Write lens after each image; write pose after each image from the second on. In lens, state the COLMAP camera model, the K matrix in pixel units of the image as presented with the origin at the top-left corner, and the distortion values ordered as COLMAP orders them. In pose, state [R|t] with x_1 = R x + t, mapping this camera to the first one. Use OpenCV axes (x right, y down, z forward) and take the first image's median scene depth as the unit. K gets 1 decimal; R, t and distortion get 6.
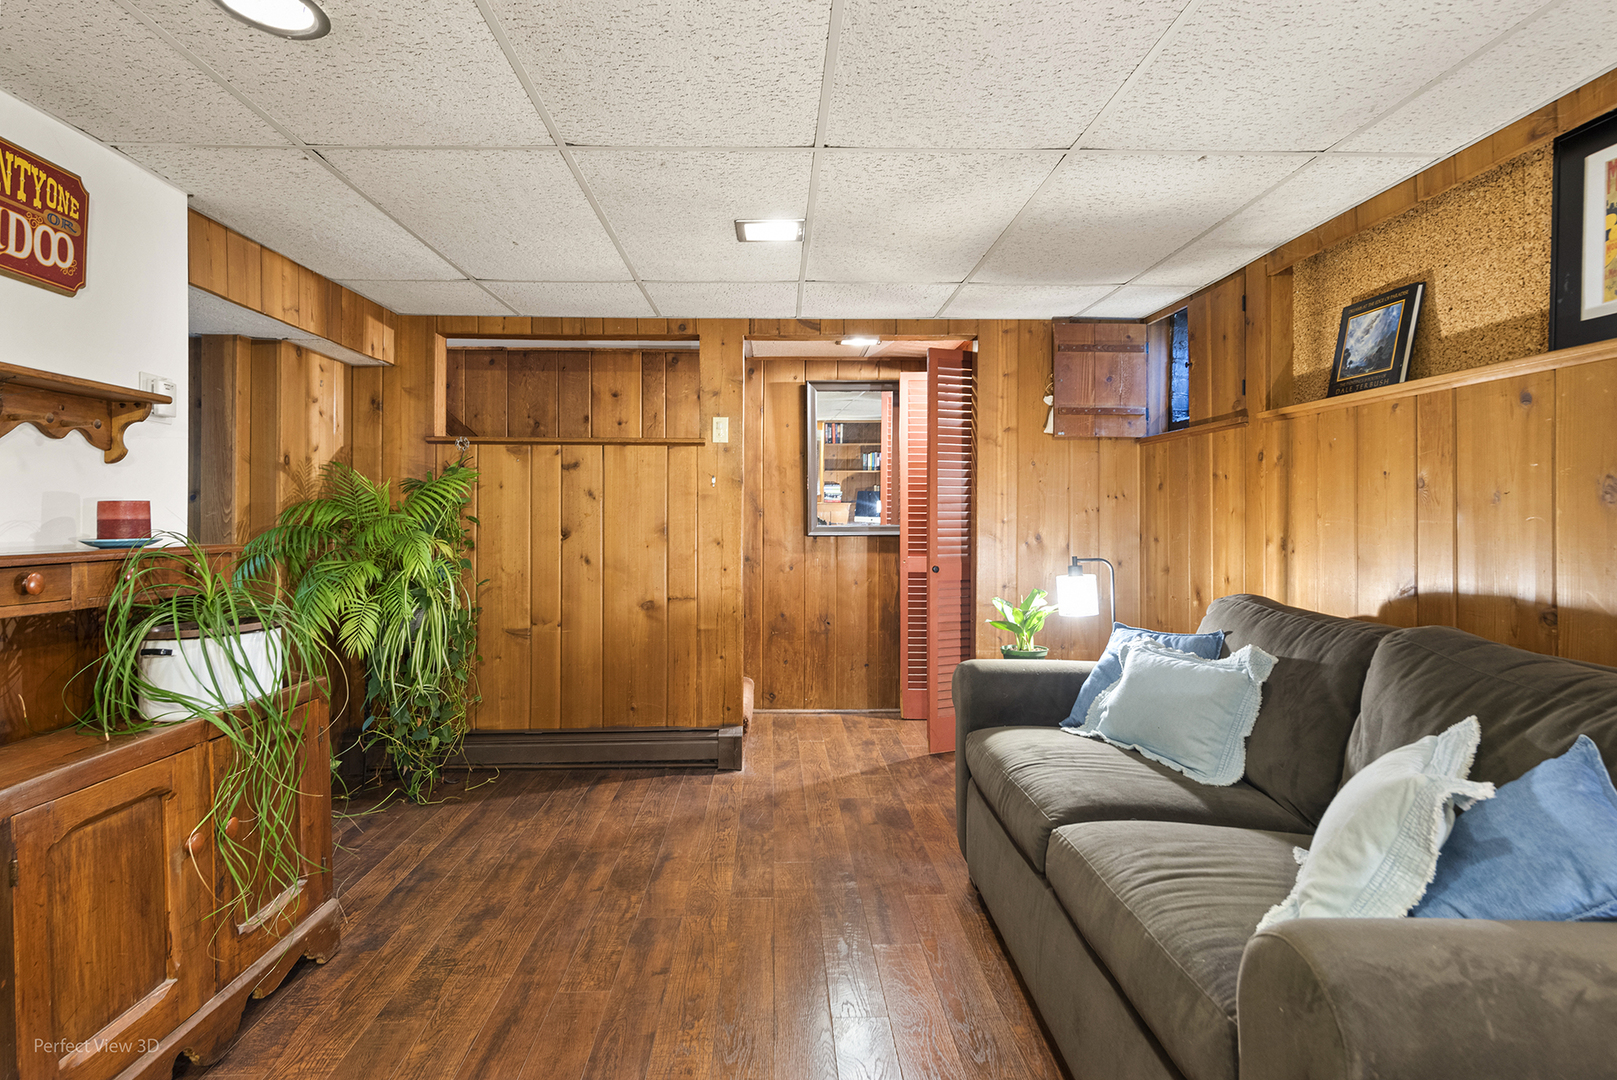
lens RADIAL K [[924.7, 0, 805.3], [0, 924.7, 529.7], [0, 0, 1]] dist [-0.001477, -0.000282]
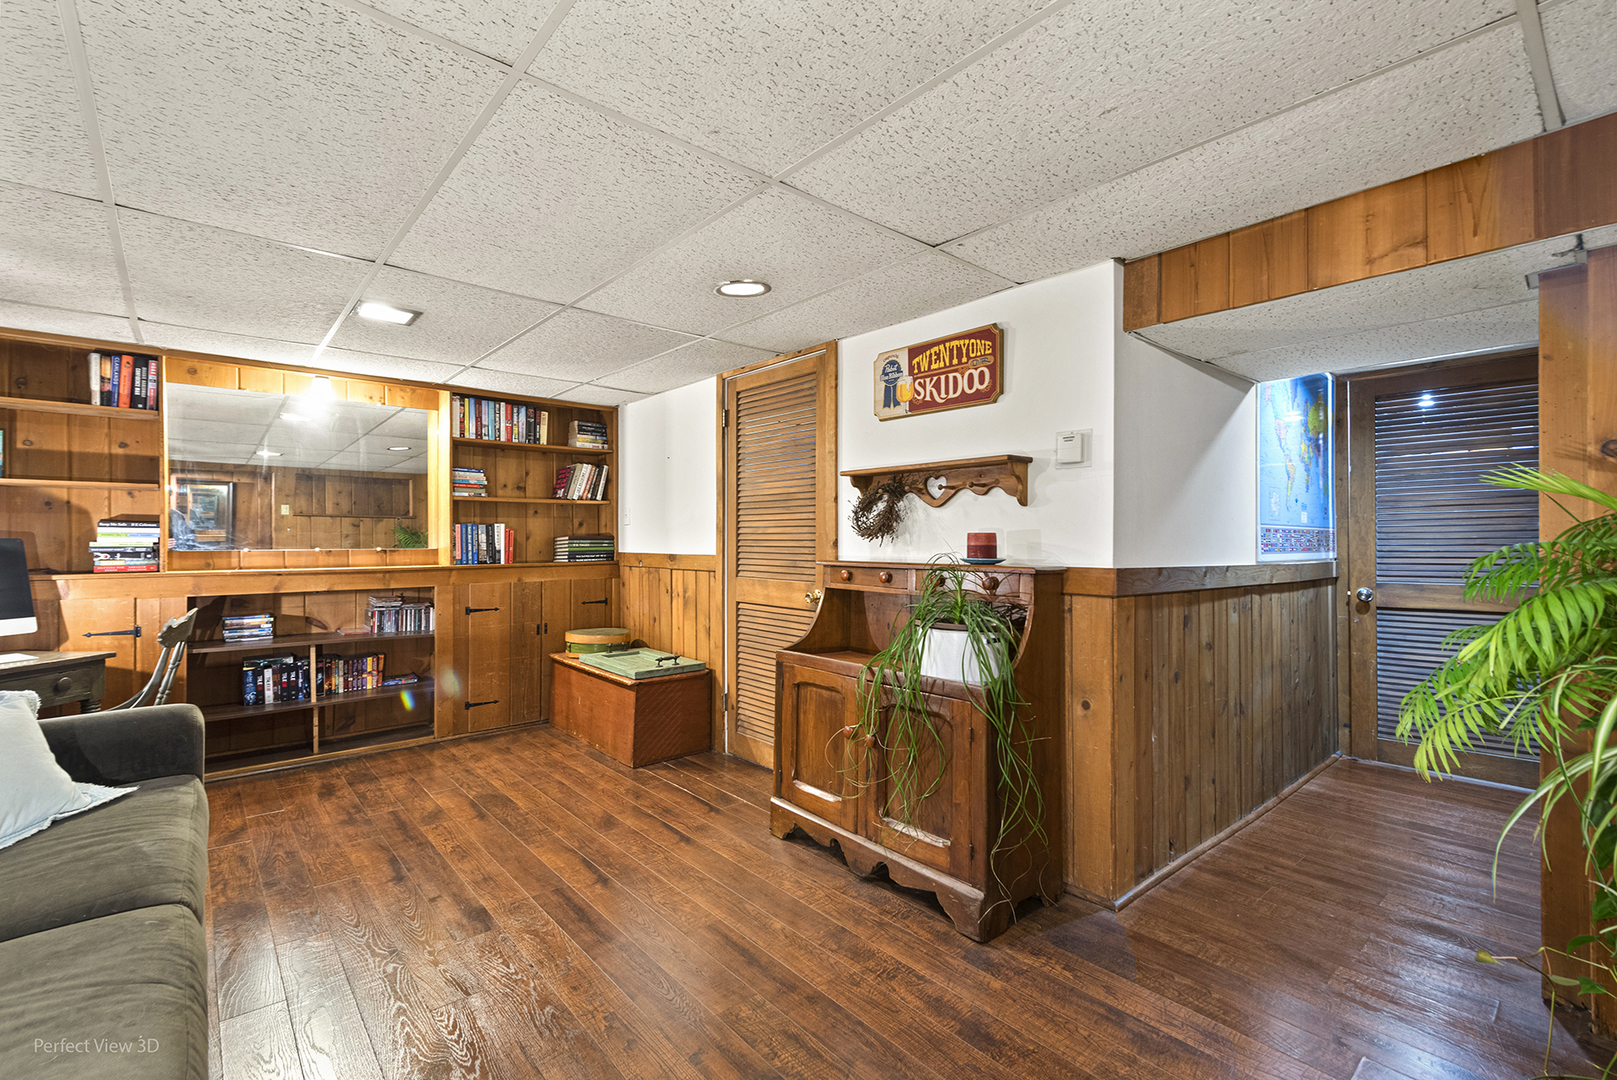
lens RADIAL K [[730.2, 0, 805.3], [0, 730.2, 536.2], [0, 0, 1]] dist [0.001489, 0.000034]
pose [[-0.788240, -0.002098, -0.615365, 0.220499], [-0.007403, 0.999954, 0.006074, -0.032441], [0.615324, 0.009343, -0.788219, 1.814993]]
